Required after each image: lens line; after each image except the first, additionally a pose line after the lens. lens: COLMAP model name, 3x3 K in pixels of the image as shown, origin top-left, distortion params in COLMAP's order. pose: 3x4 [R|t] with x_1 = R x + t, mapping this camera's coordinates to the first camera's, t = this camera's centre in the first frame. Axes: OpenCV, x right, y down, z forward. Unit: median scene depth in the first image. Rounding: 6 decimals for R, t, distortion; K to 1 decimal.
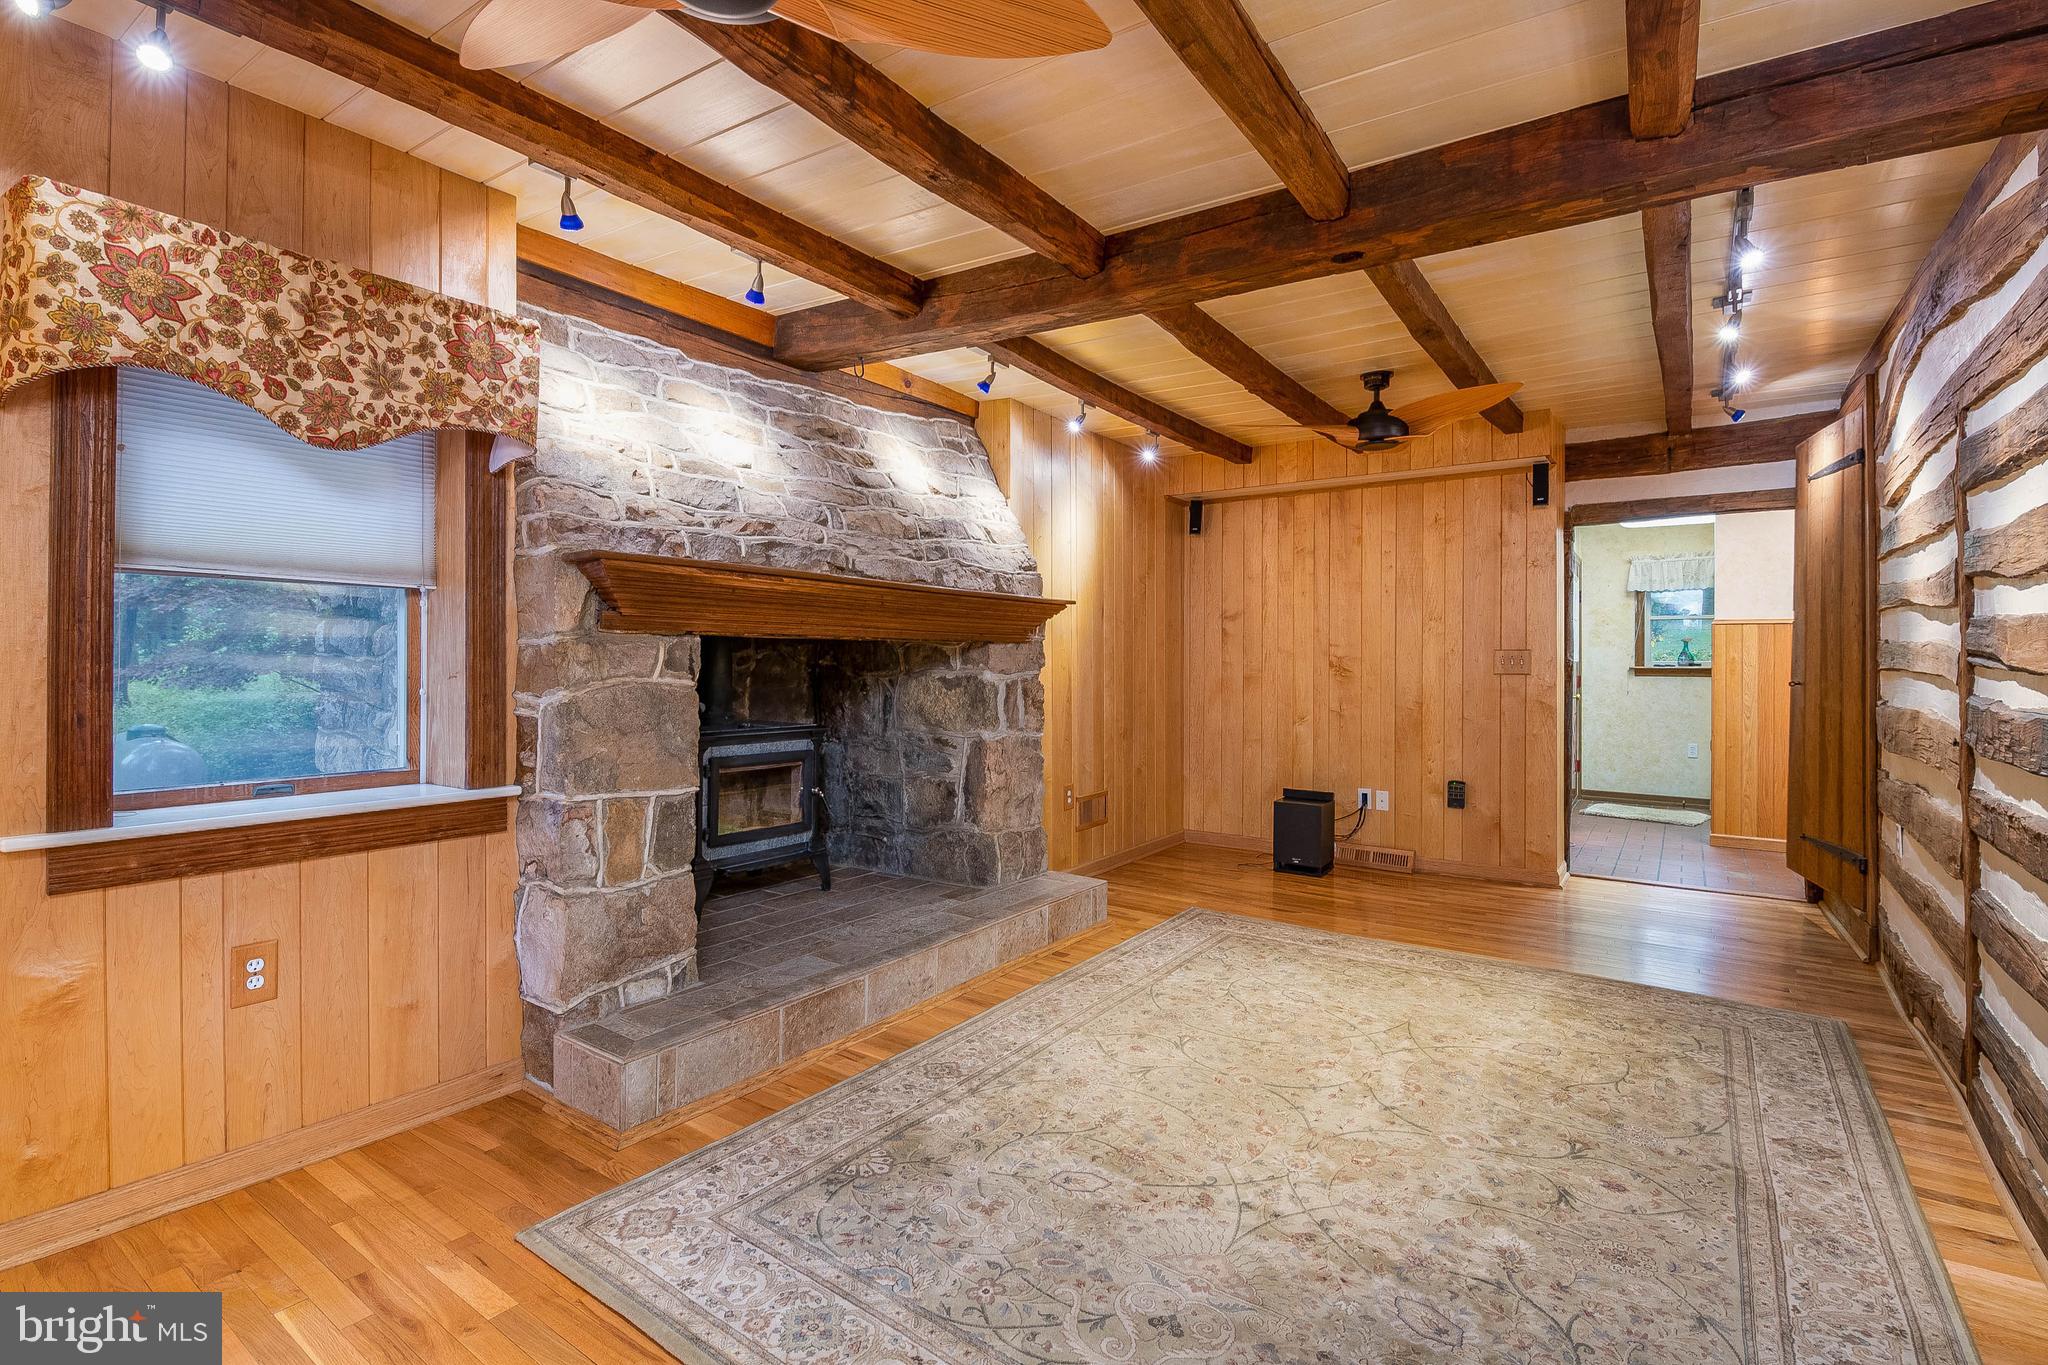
lens RADIAL K [[962.2, 0, 1028.9], [0, 962.2, 661.1], [0, 0, 1]] dist [0.001130, -0.009629]
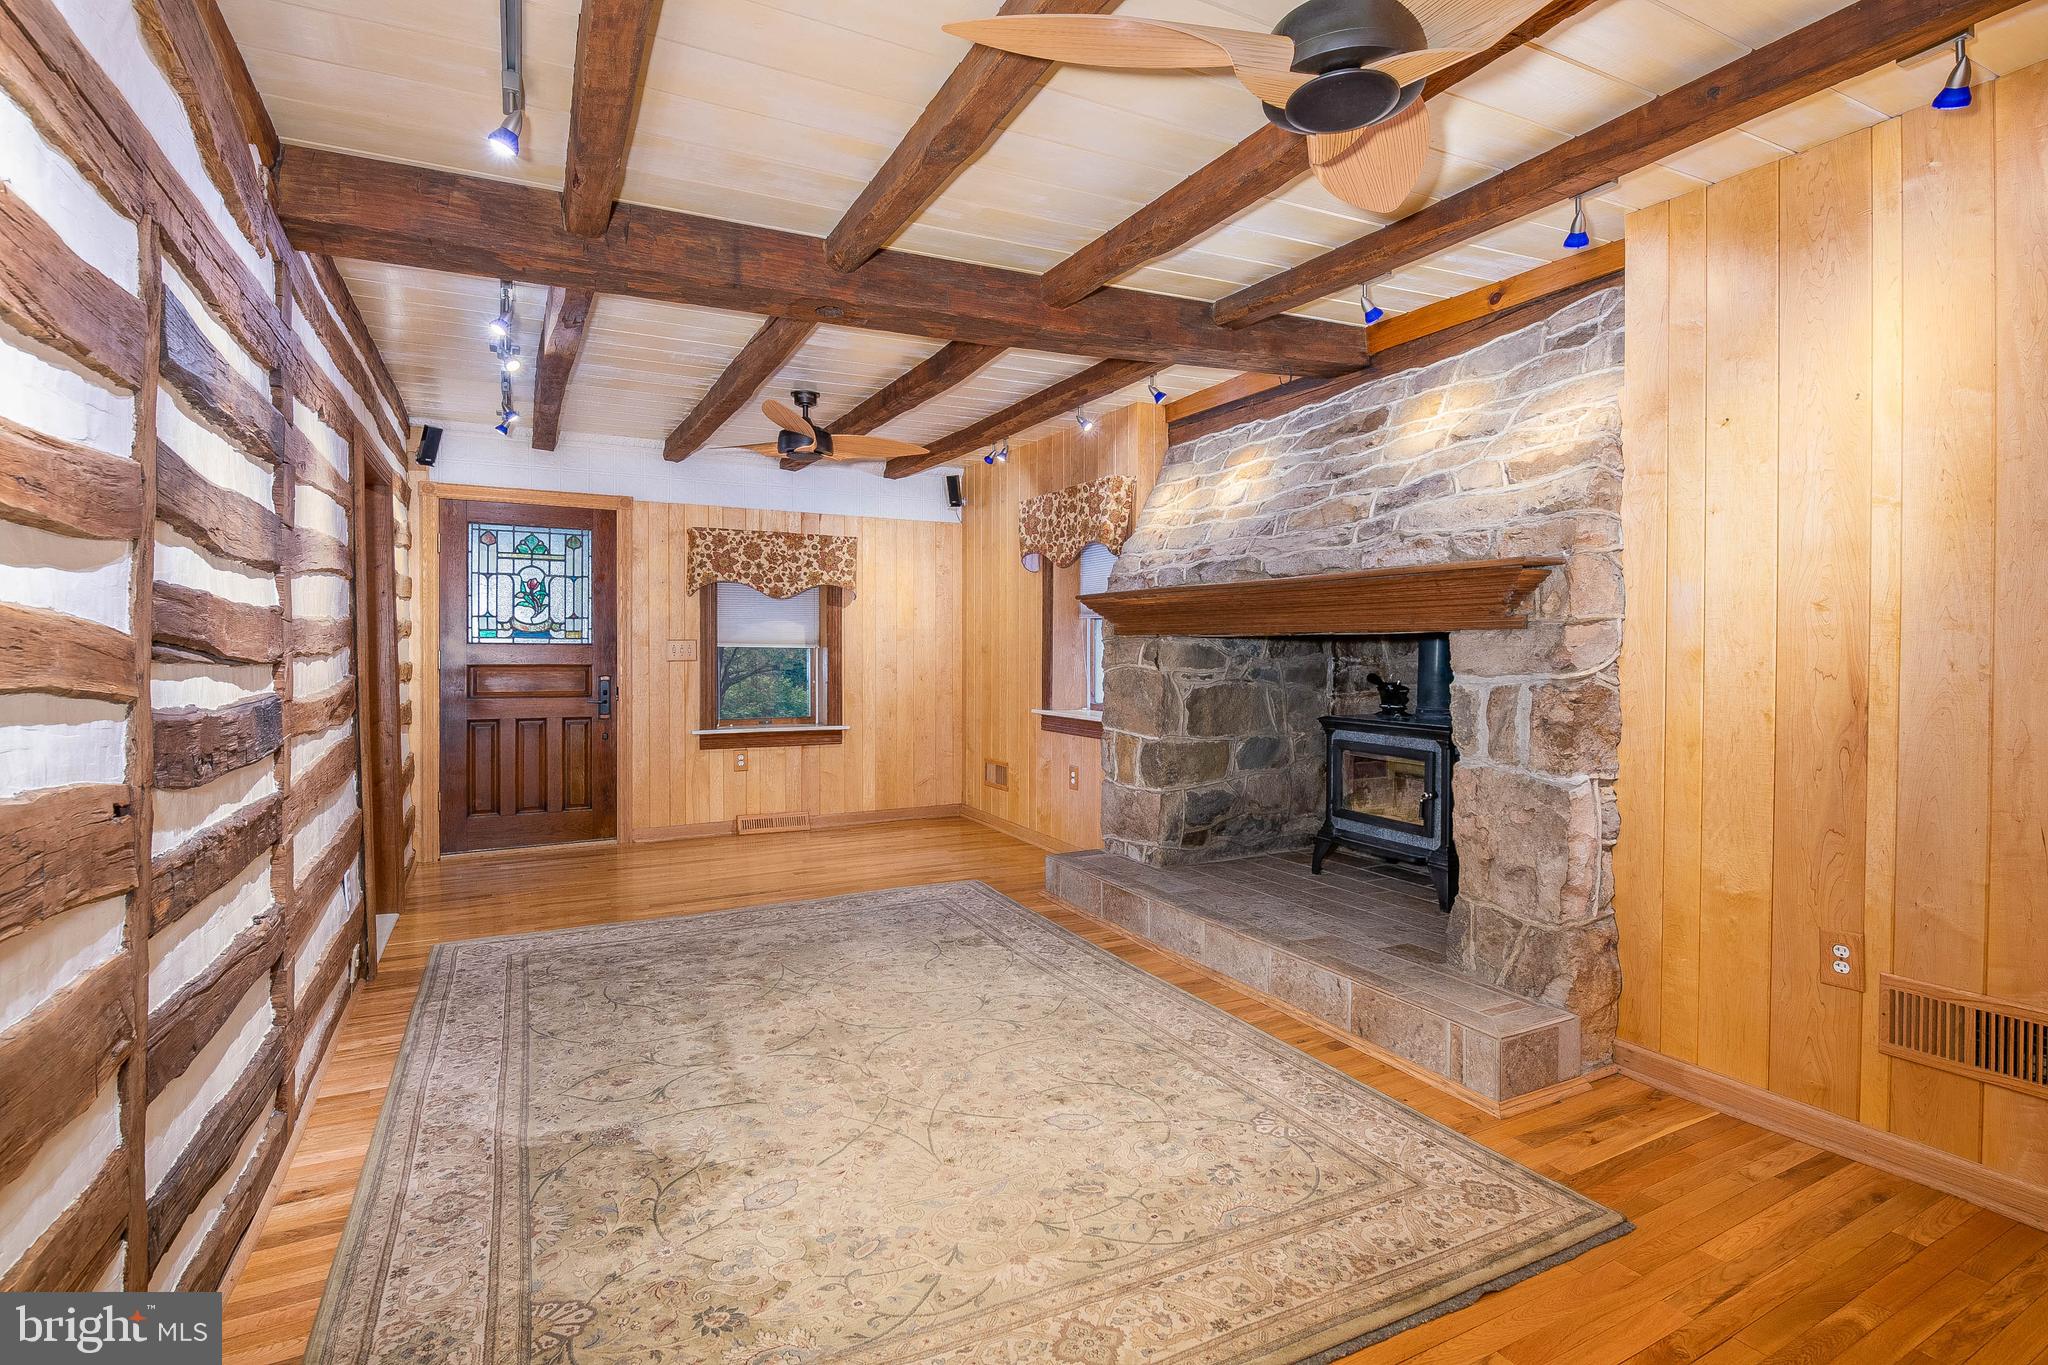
lens RADIAL K [[962.2, 0, 1028.9], [0, 962.2, 661.1], [0, 0, 1]] dist [0.001130, -0.009629]
pose [[-0.468453, 0.009482, -0.883437, 1.104720], [-0.002875, 0.999921, 0.012257, -0.007448], [0.883484, 0.008281, -0.468389, 1.552124]]
